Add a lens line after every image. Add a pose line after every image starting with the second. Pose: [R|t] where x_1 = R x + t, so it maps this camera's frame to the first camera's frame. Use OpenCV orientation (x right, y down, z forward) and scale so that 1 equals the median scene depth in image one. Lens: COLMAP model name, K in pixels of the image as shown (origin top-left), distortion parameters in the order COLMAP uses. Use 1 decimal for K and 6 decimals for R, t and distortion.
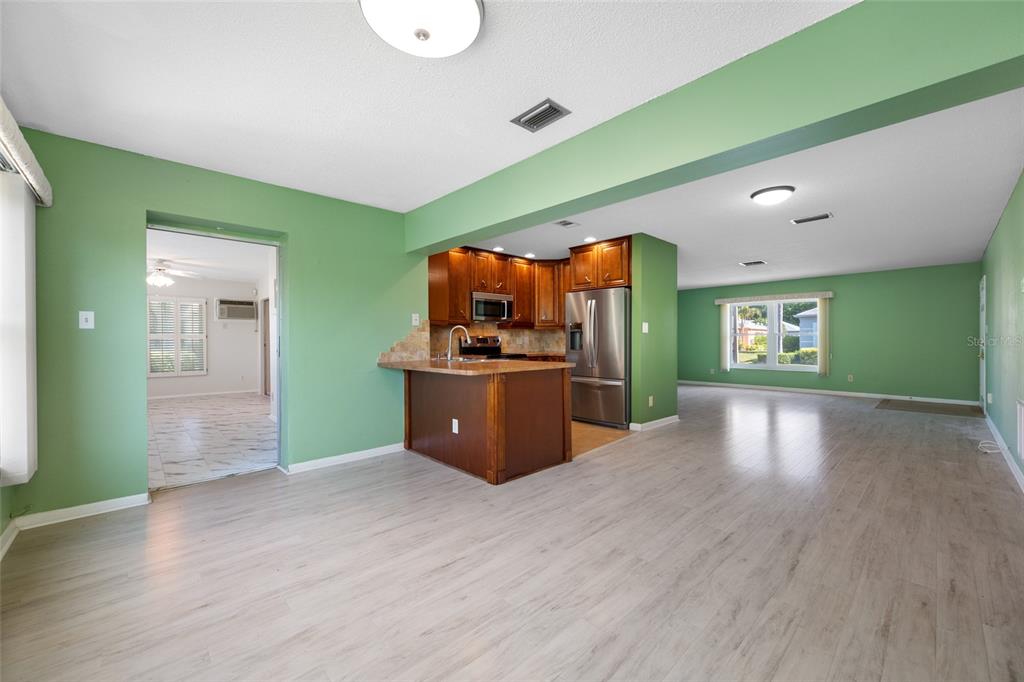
lens RADIAL K [[404.7, 0, 513.8], [0, 404.7, 338.9], [0, 0, 1]] dist [-0.000349, 0.000341]
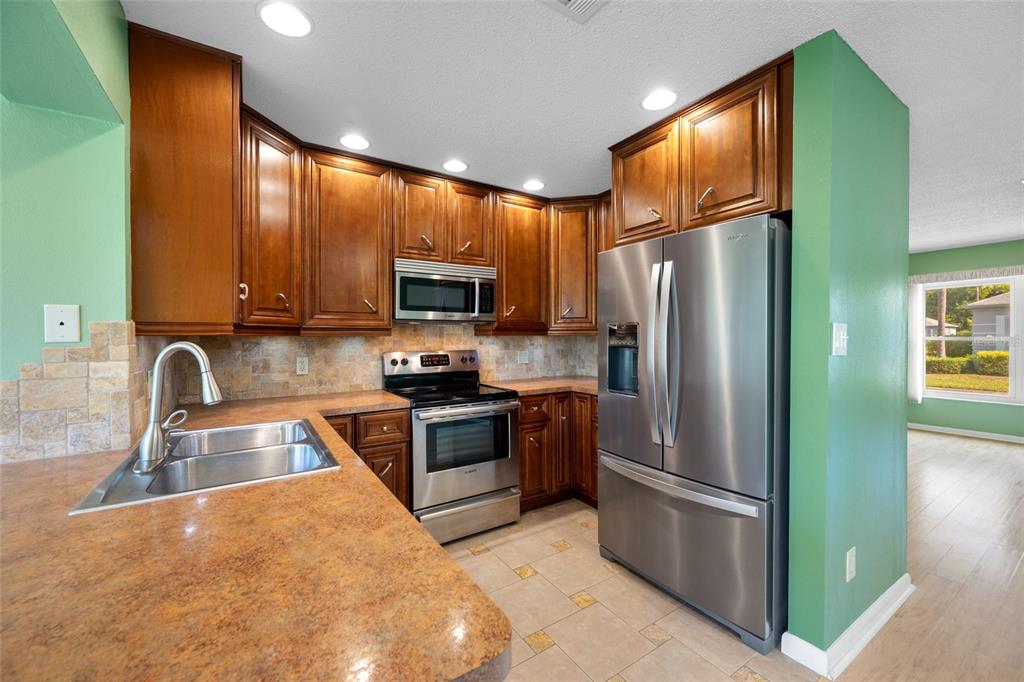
lens RADIAL K [[414.2, 0, 512.9], [0, 414.2, 336.8], [0, 0, 1]] dist [-0.000580, 0.000091]
pose [[0.984605, 0.000180, -0.174793, 0.114334], [0.000622, 0.999990, 0.004536, -0.028639], [0.174792, -0.004574, 0.984595, 0.557022]]
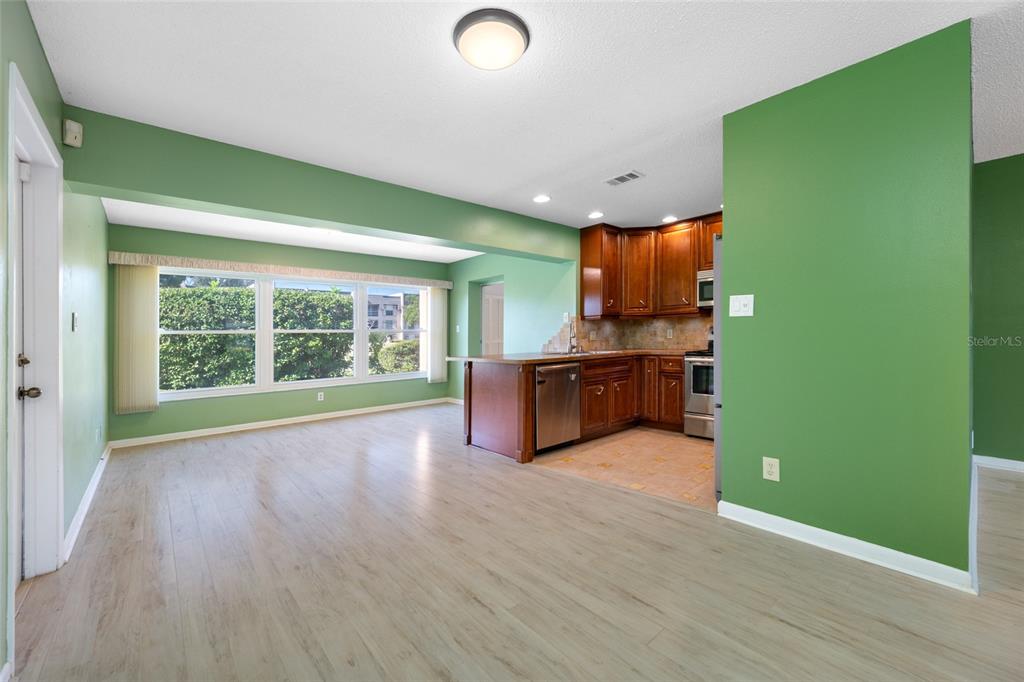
lens RADIAL K [[405.7, 0, 516.5], [0, 405.7, 326.9], [0, 0, 1]] dist [-0.001090, 0.000125]
pose [[-0.024749, -0.018777, -0.999517, 0.711593], [0.023543, 0.999535, -0.019360, -0.000030], [0.999416, -0.024010, -0.024295, 0.657761]]
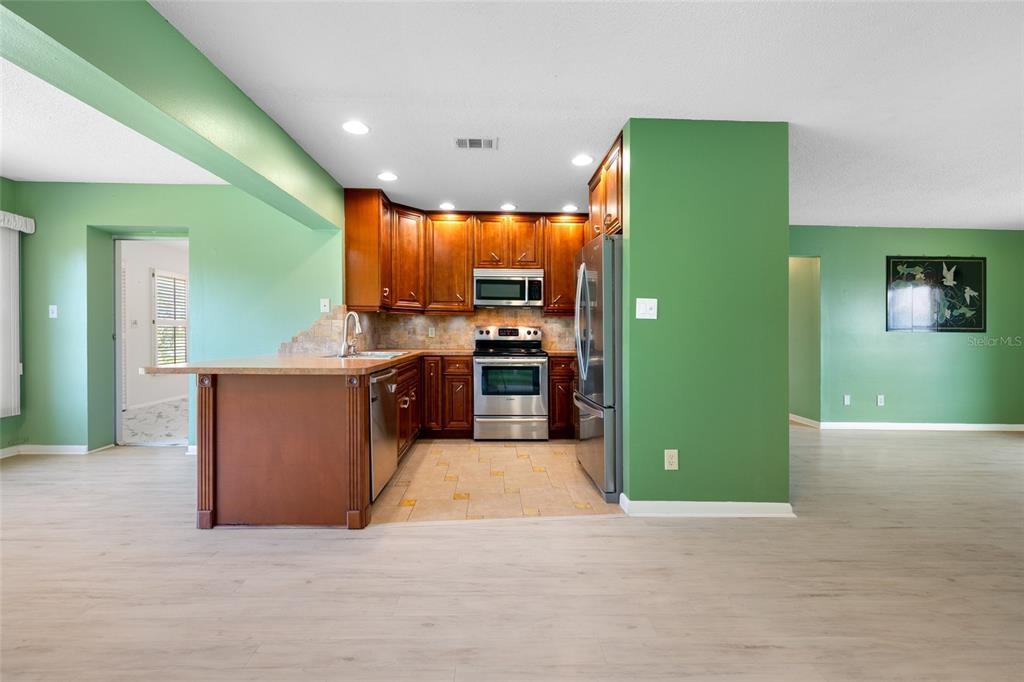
lens RADIAL K [[414.9, 0, 492.3], [0, 414.9, 334.5], [0, 0, 1]] dist [-0.001033, -0.000210]
pose [[0.743769, 0.015932, -0.668247, 0.456147], [-0.010019, 0.999869, 0.012687, -0.000839], [0.668362, -0.002742, 0.743831, 0.432864]]
